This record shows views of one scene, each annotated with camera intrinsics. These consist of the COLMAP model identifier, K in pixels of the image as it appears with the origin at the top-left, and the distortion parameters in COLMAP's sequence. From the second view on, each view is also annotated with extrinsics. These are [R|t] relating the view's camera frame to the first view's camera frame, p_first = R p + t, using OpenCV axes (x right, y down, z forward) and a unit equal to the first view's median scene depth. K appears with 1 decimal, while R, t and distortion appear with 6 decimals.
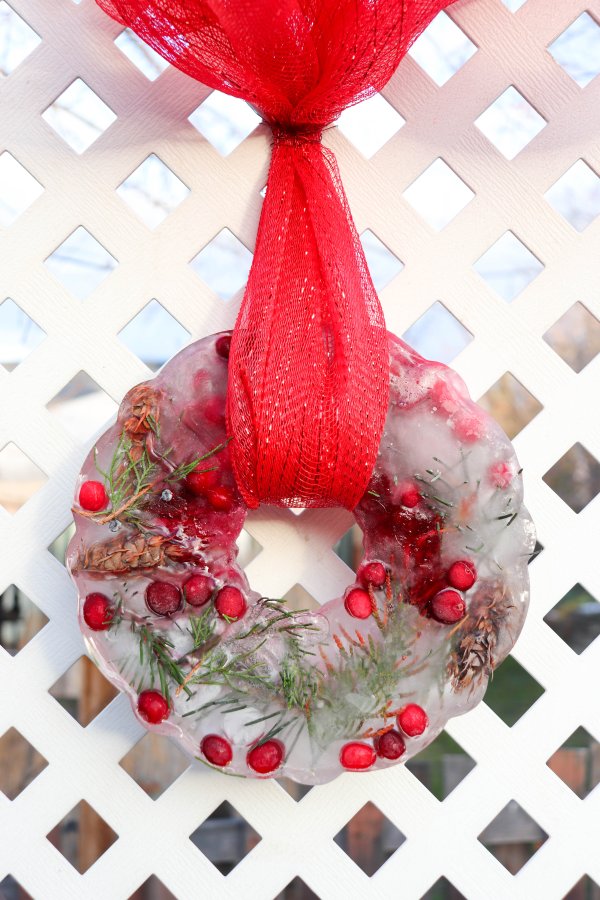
lens RADIAL K [[1193.7, 0, 300.0], [0, 1193.7, 450.0], [0, 0, 1]] dist [-0.000885, 0.012837]
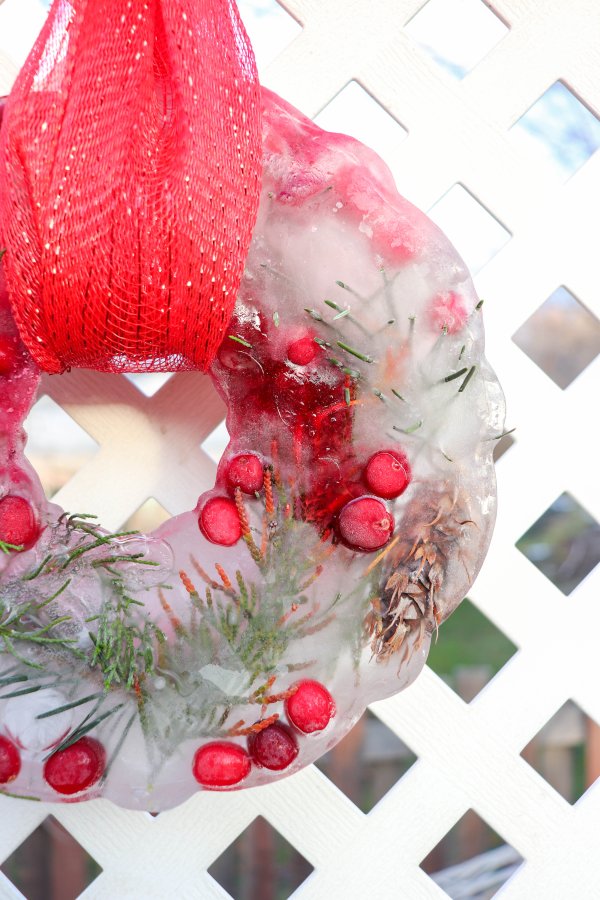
lens RADIAL K [[943.1, 0, 300.0], [0, 943.1, 450.0], [0, 0, 1]] dist [-0.082972, 0.019145]
pose [[0.999870, -0.014452, -0.007156, 0.094450], [0.014593, 0.999691, 0.020118, 0.082630], [0.006863, -0.020220, 0.999772, 0.513203]]
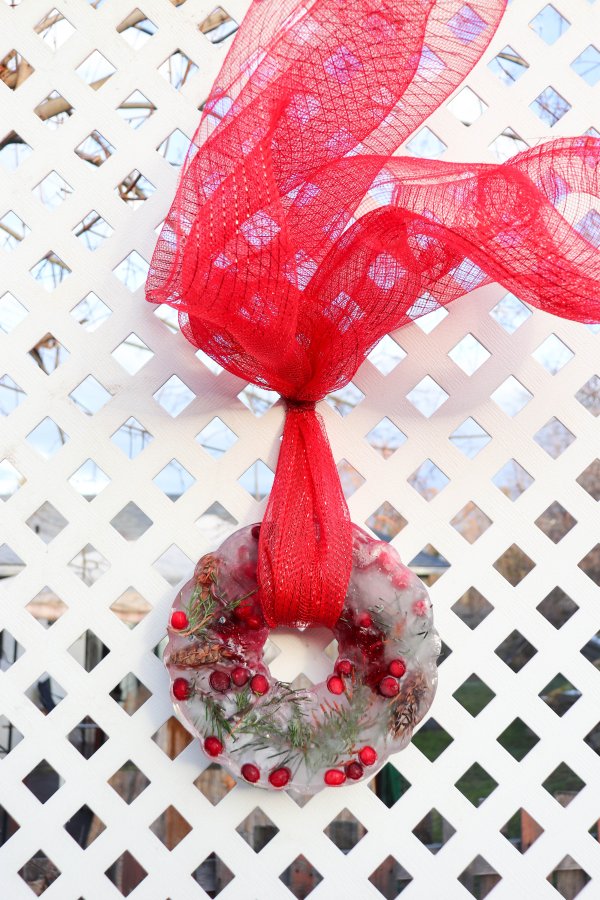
lens RADIAL K [[943.1, 0, 300.0], [0, 943.1, 450.0], [0, 0, 1]] dist [-0.082972, 0.019145]
pose [[0.999041, -0.005353, -0.043449, 0.058537], [0.000010, 0.992525, -0.122039, -0.039155], [0.043778, 0.121922, 0.991574, -0.353188]]
